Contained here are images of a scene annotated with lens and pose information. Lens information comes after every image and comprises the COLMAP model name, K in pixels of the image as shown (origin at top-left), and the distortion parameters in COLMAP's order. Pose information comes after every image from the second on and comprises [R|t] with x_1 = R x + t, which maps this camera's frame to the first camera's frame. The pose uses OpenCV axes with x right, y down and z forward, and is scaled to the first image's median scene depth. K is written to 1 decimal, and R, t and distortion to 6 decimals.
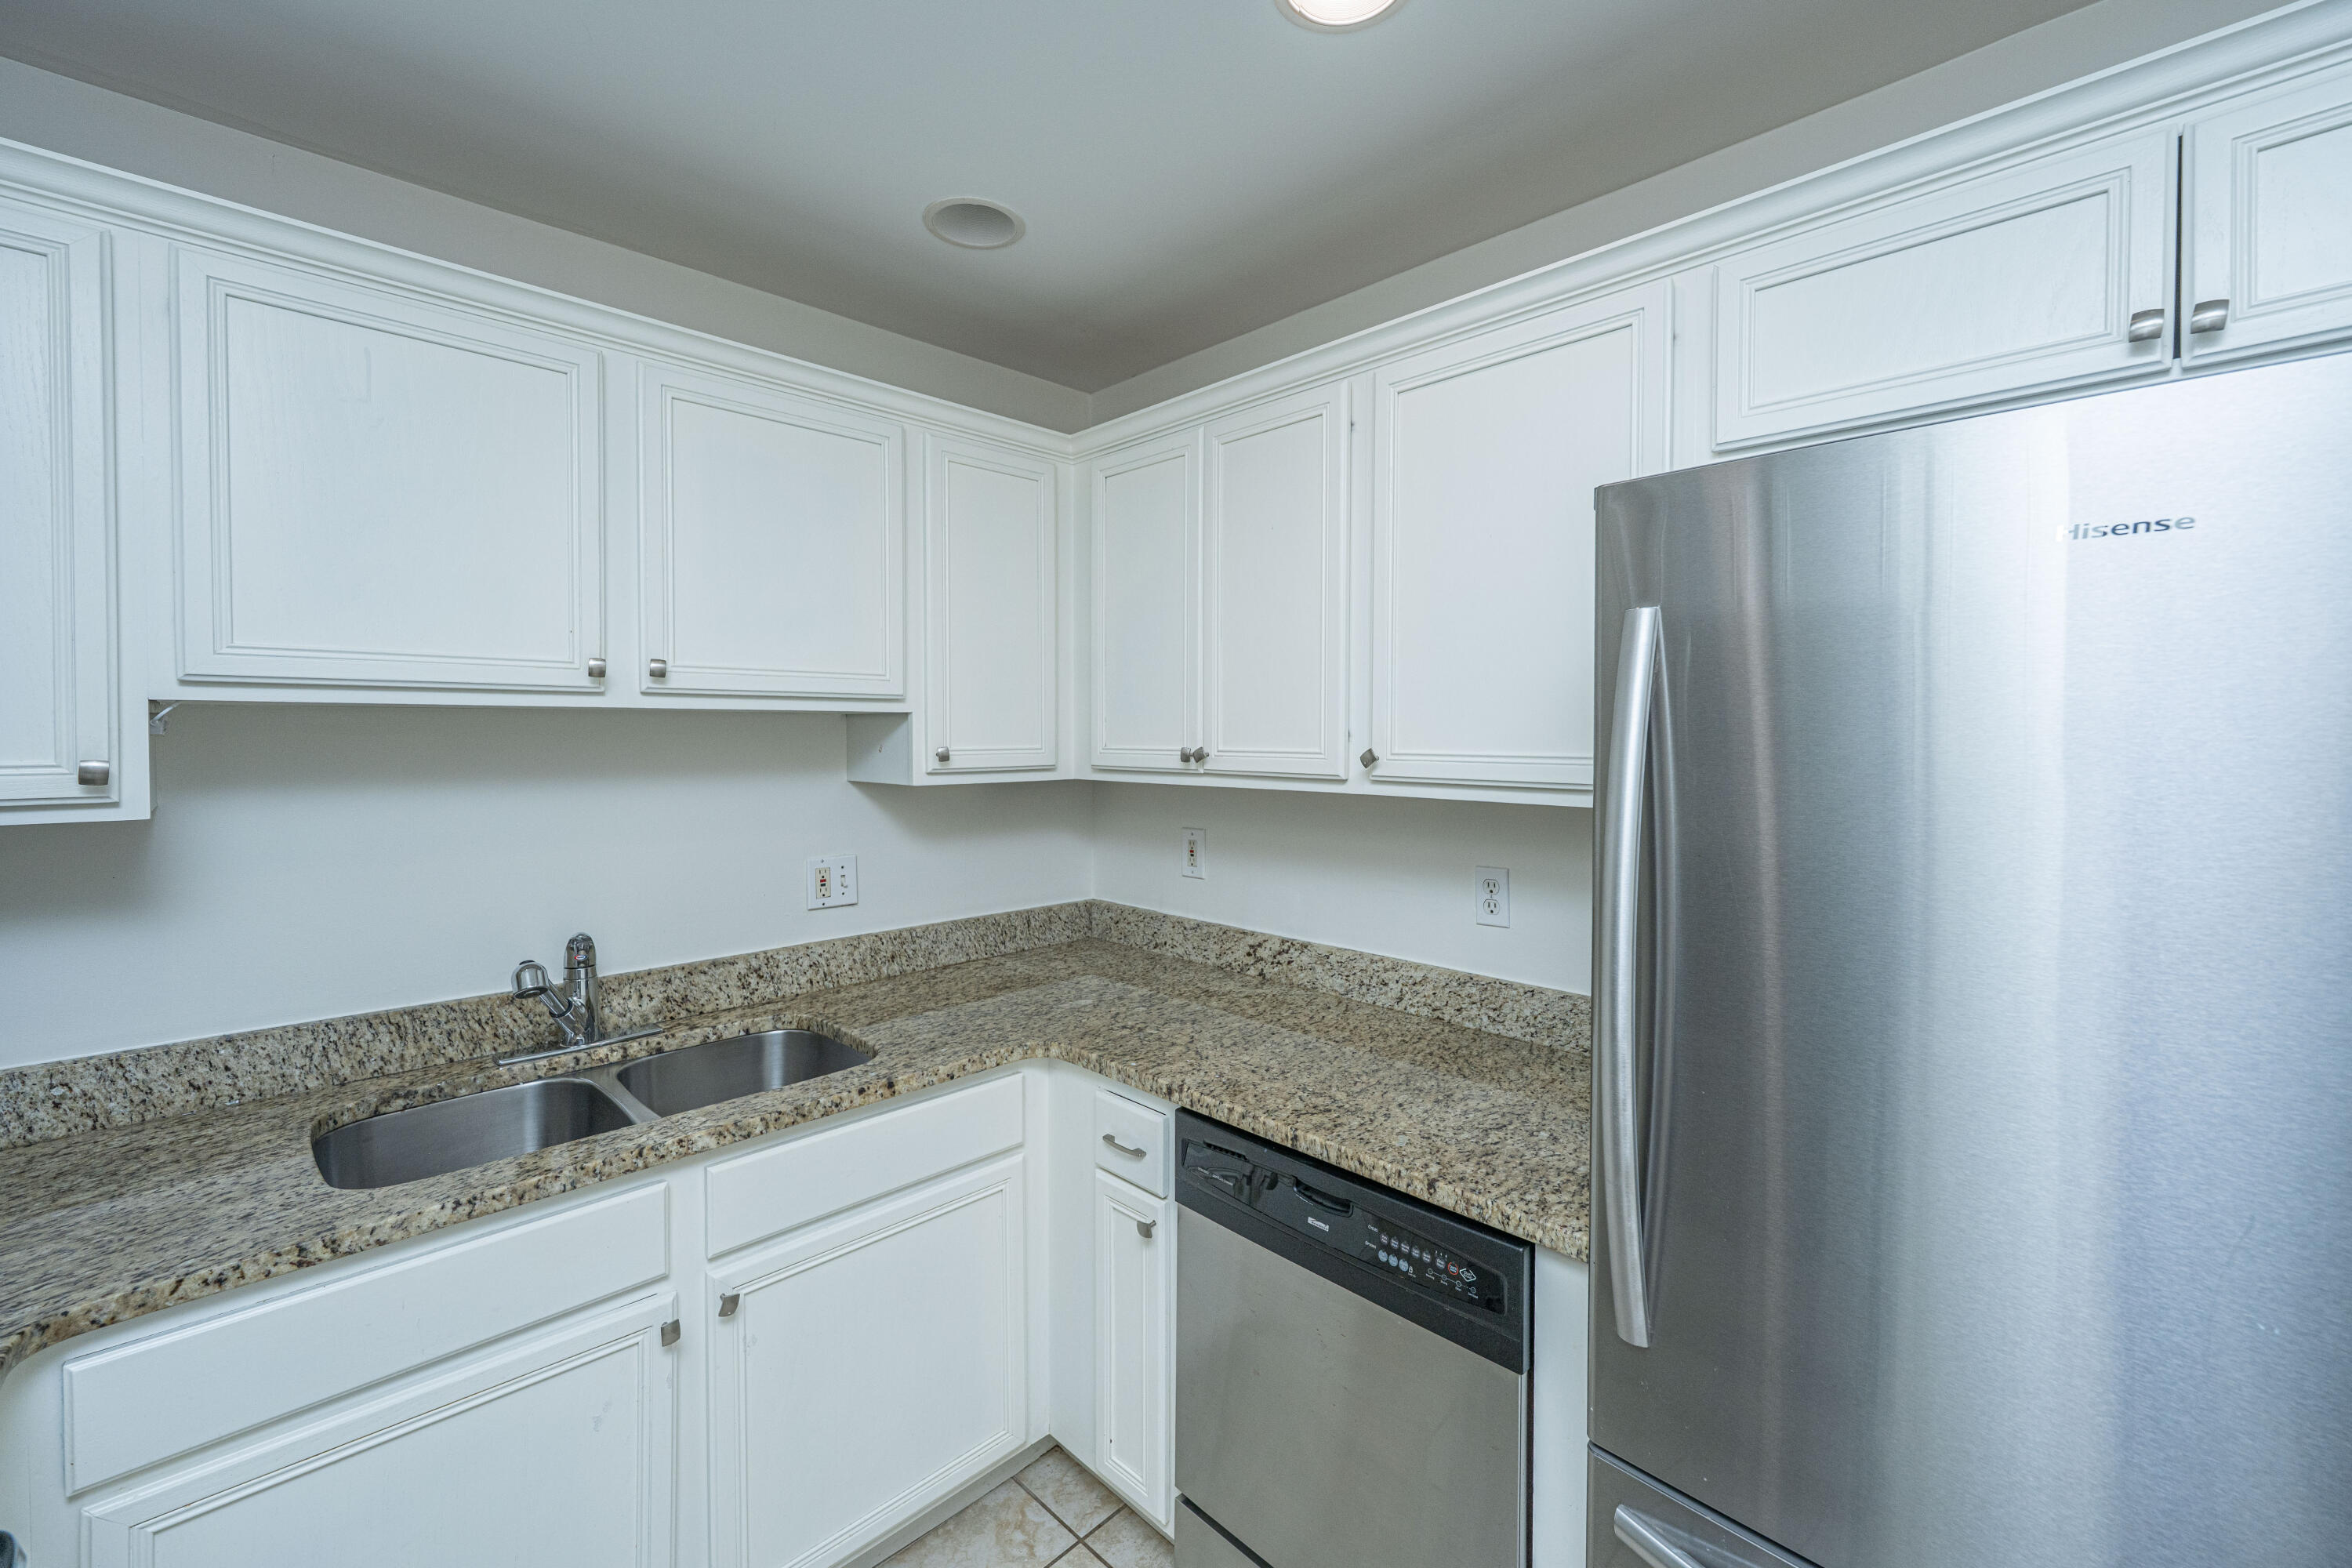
lens RADIAL K [[938.7, 0, 1180.7], [0, 938.7, 728.7], [0, 0, 1]] dist [0.004468, -0.000407]
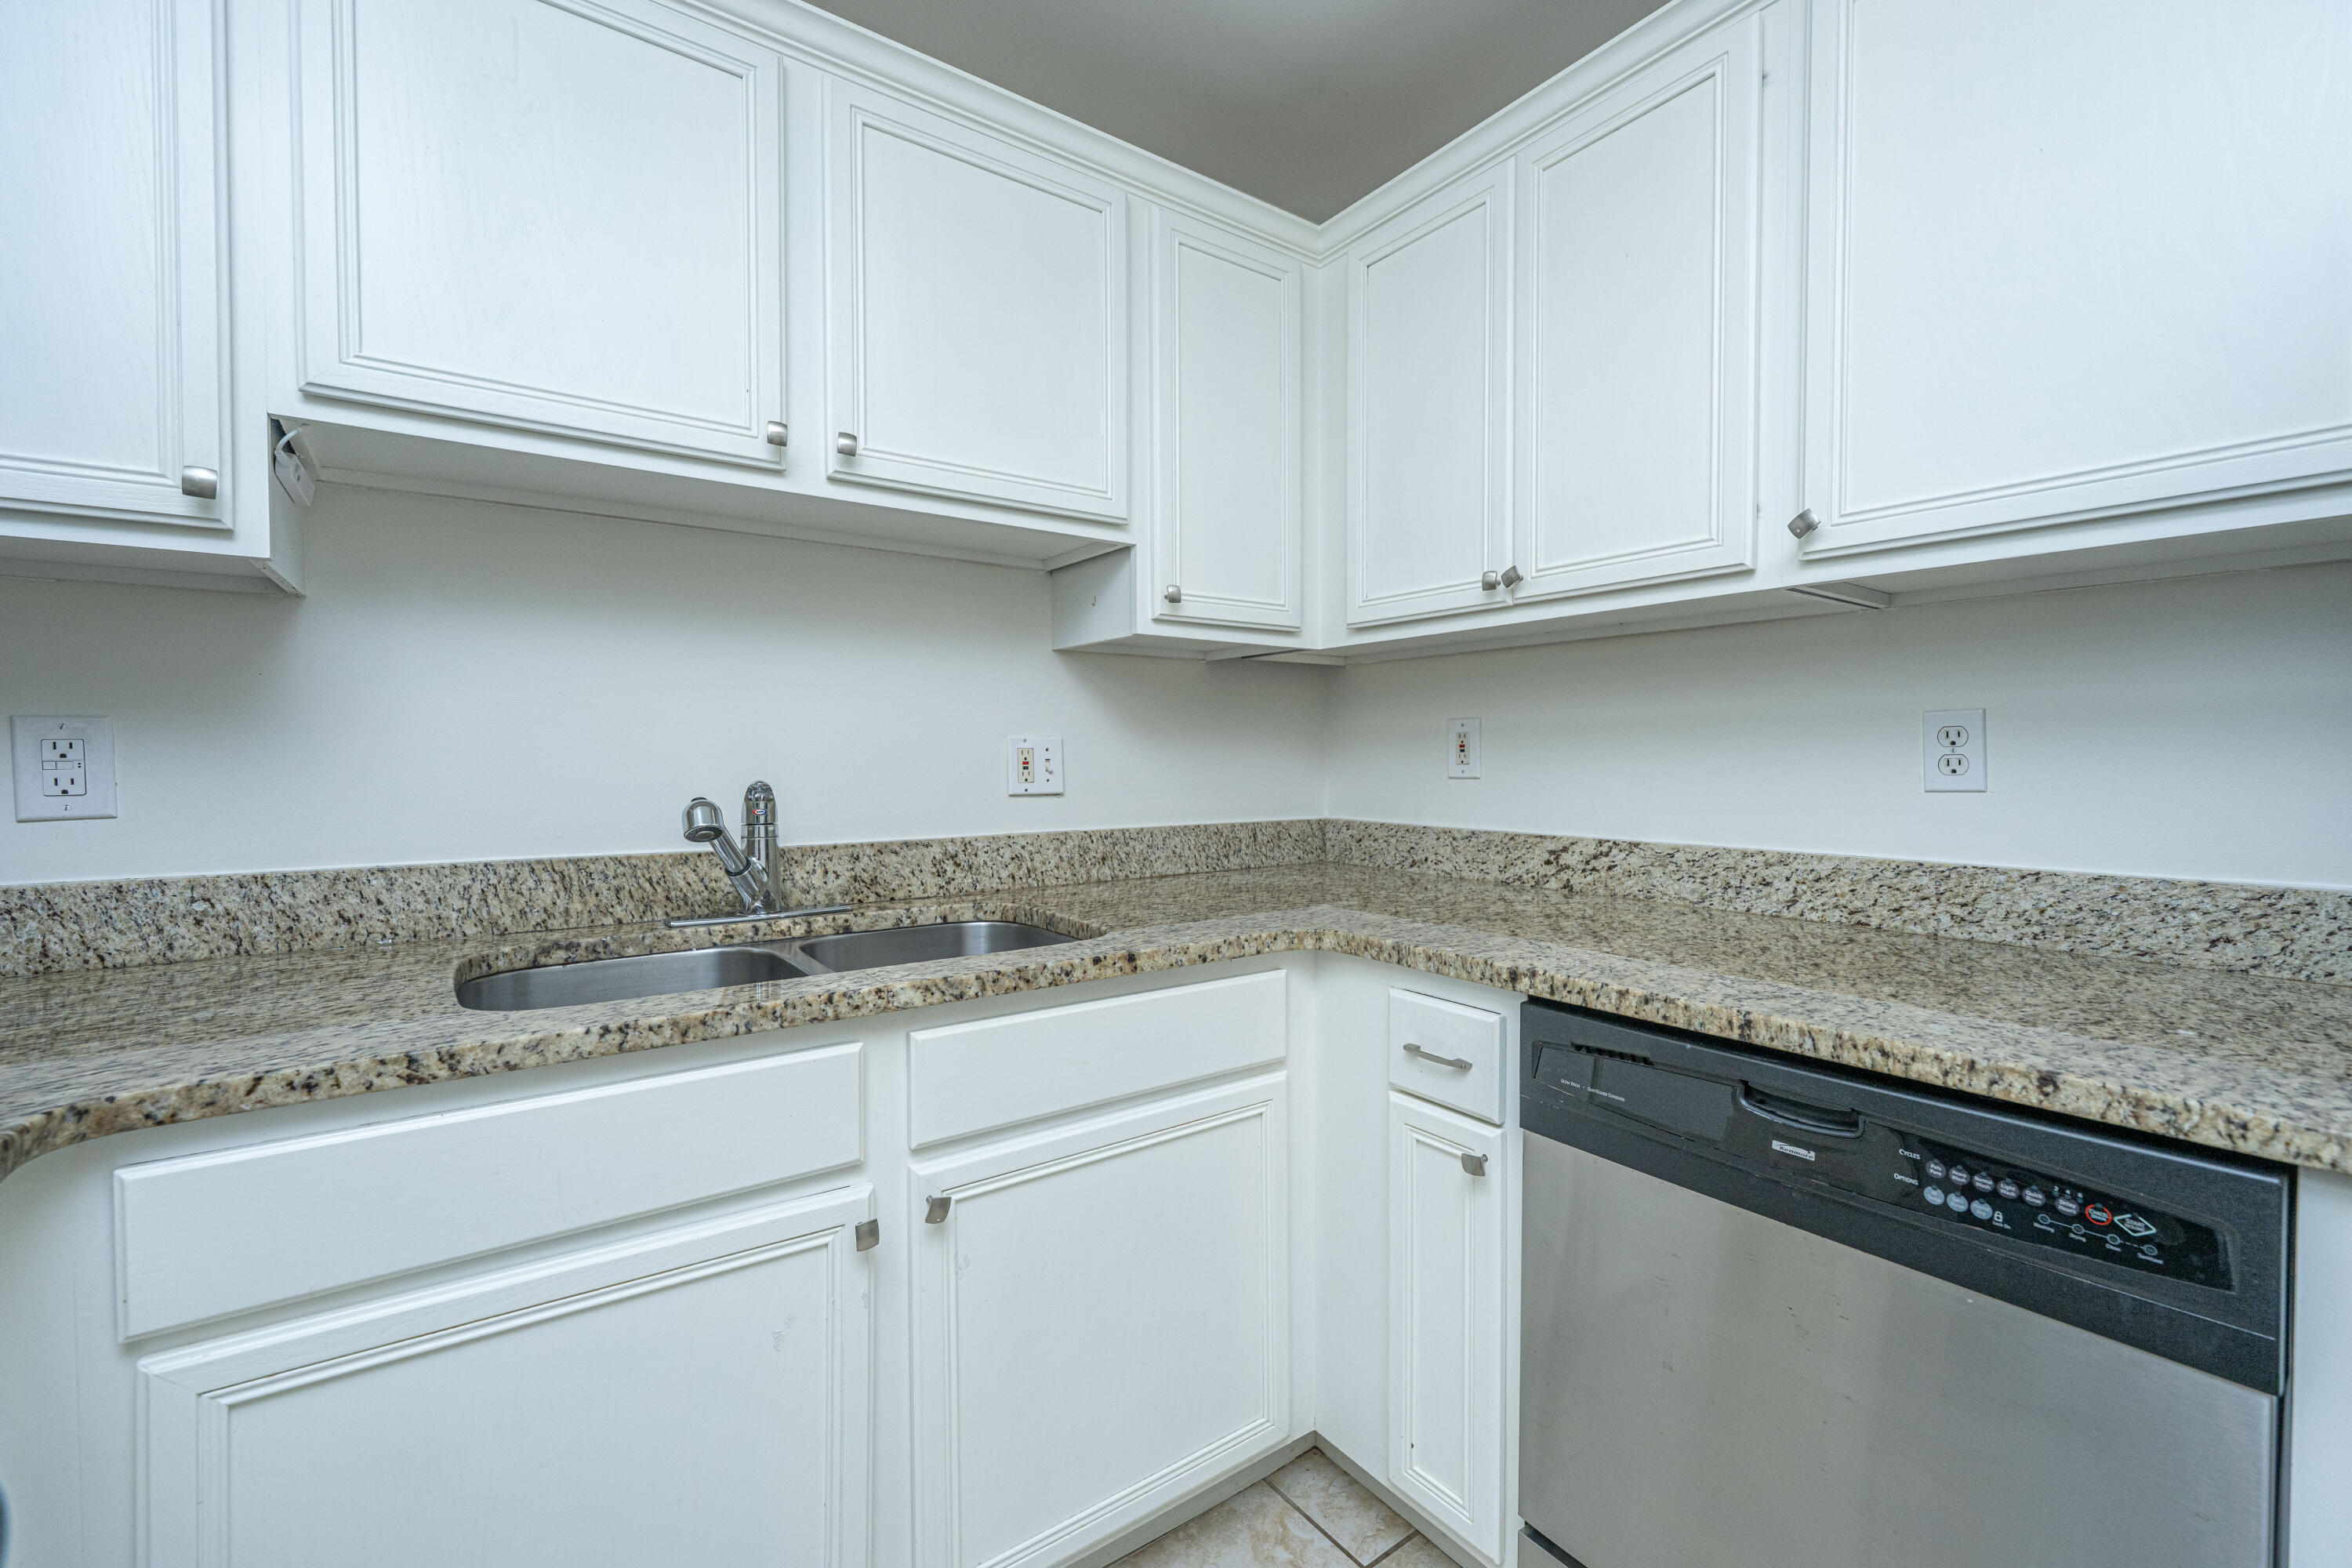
lens RADIAL K [[950.6, 0, 1198.6], [0, 950.6, 777.1], [0, 0, 1]] dist [0.001940, 0.000118]
pose [[0.990024, 0.012186, -0.140368, -0.141367], [-0.009229, 0.999722, 0.021701, 0.205876], [0.140594, -0.020189, 0.989861, 0.231840]]
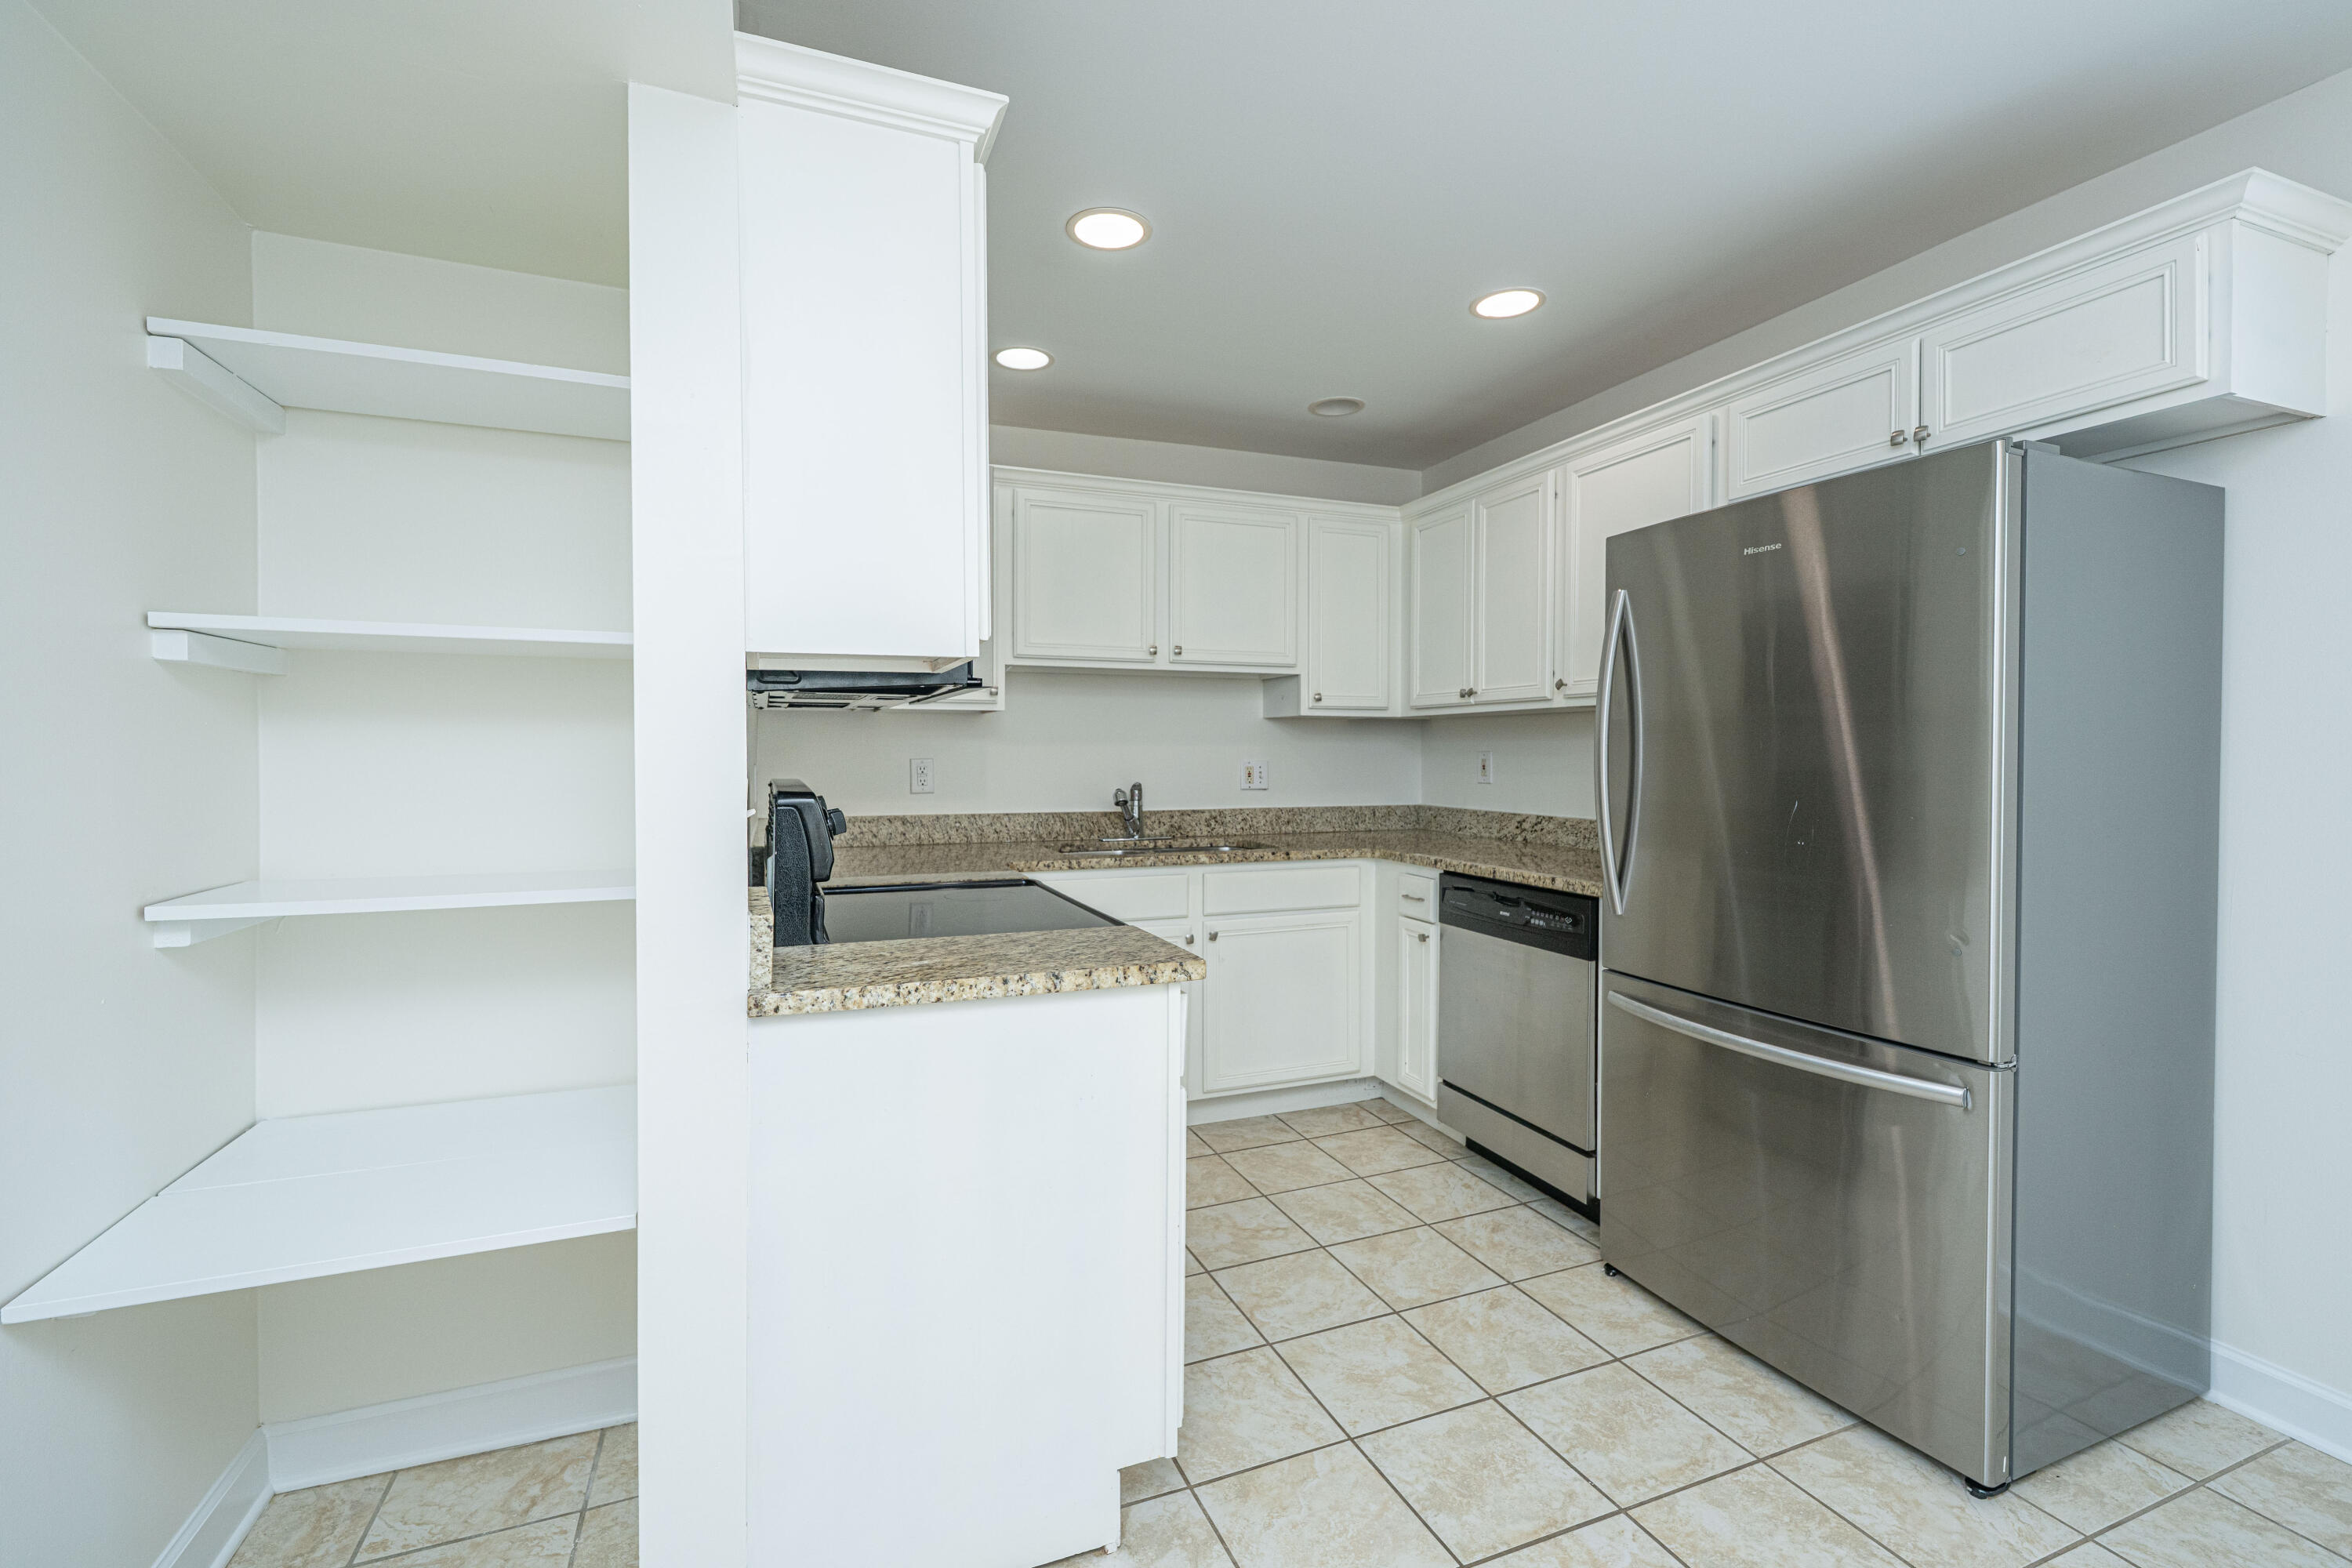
lens RADIAL K [[980.5, 0, 1118.0], [0, 980.5, 755.5], [0, 0, 1]] dist [-0.001405, -0.000080]
pose [[0.894098, 0.011604, -0.447722, 0.272145], [-0.009566, 0.999931, 0.006814, 0.159400], [0.447770, -0.001809, 0.894147, -0.936209]]
